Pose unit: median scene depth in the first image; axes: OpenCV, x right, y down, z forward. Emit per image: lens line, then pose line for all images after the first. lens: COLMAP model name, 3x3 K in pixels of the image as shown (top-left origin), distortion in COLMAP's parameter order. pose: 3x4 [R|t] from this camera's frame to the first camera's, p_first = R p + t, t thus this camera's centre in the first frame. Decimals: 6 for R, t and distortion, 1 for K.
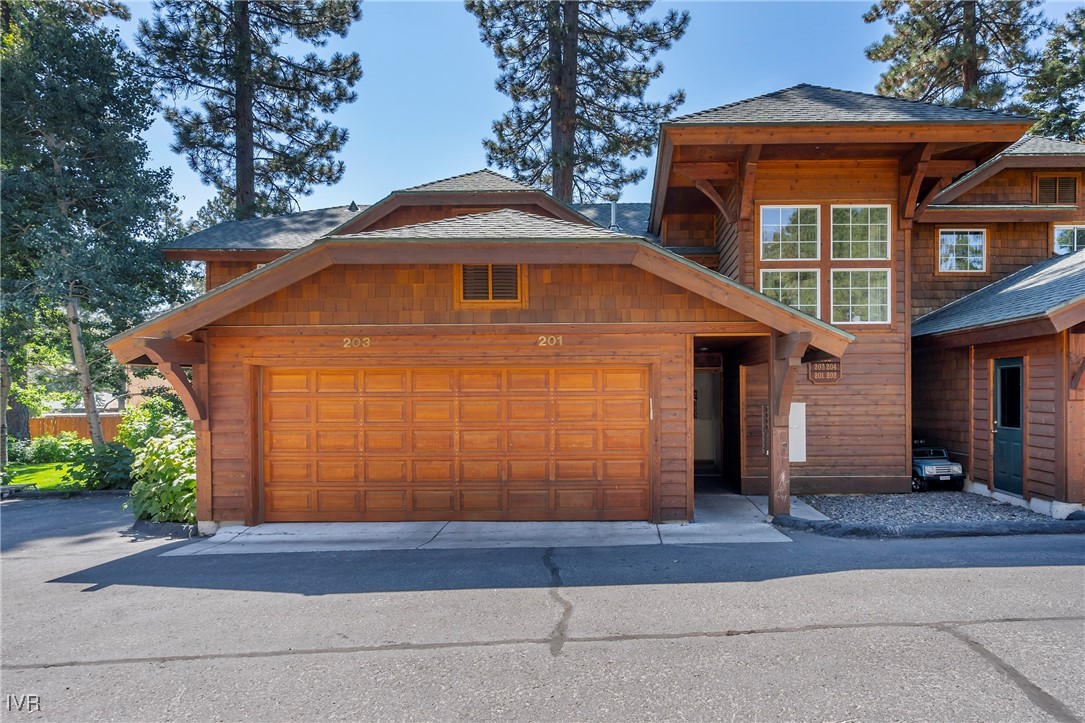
lens RADIAL K [[615.1, 0, 542.5], [0, 615.1, 341.3], [0, 0, 1]] dist [-0.000039, 0.001856]
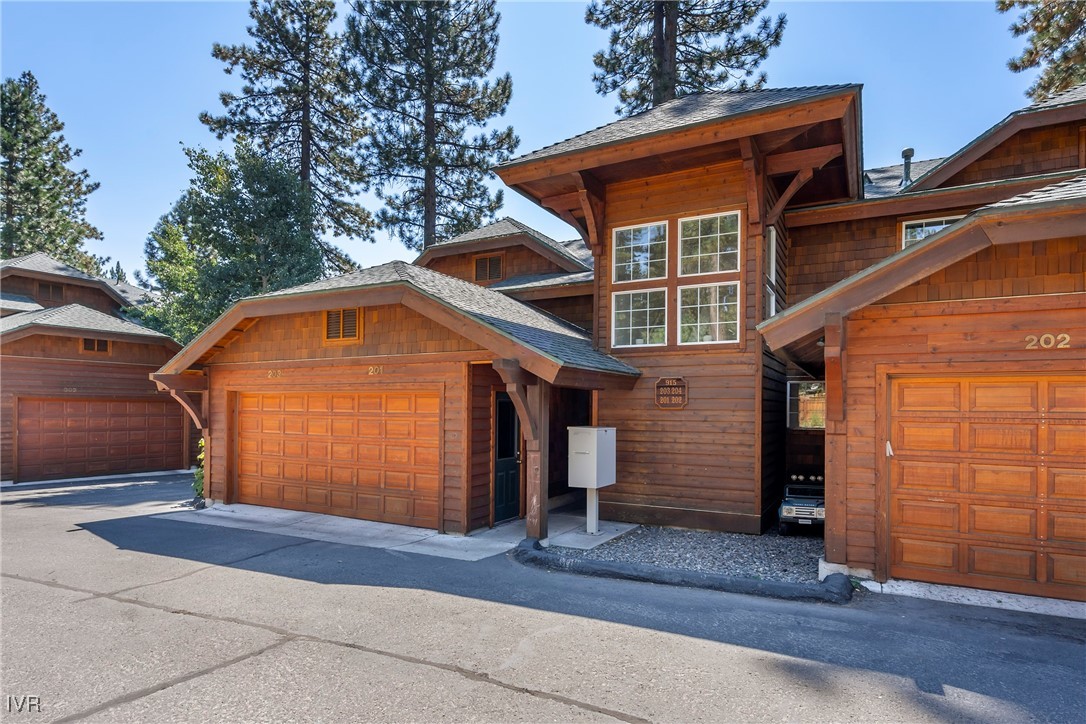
lens RADIAL K [[564.2, 0, 544.5], [0, 564.2, 355.4], [0, 0, 1]] dist [-0.001830, 0.000068]
pose [[0.895791, -0.029398, -0.443503, 0.767059], [0.023694, 0.999550, -0.018399, -0.001885], [0.443844, 0.005973, 0.896084, 0.157132]]
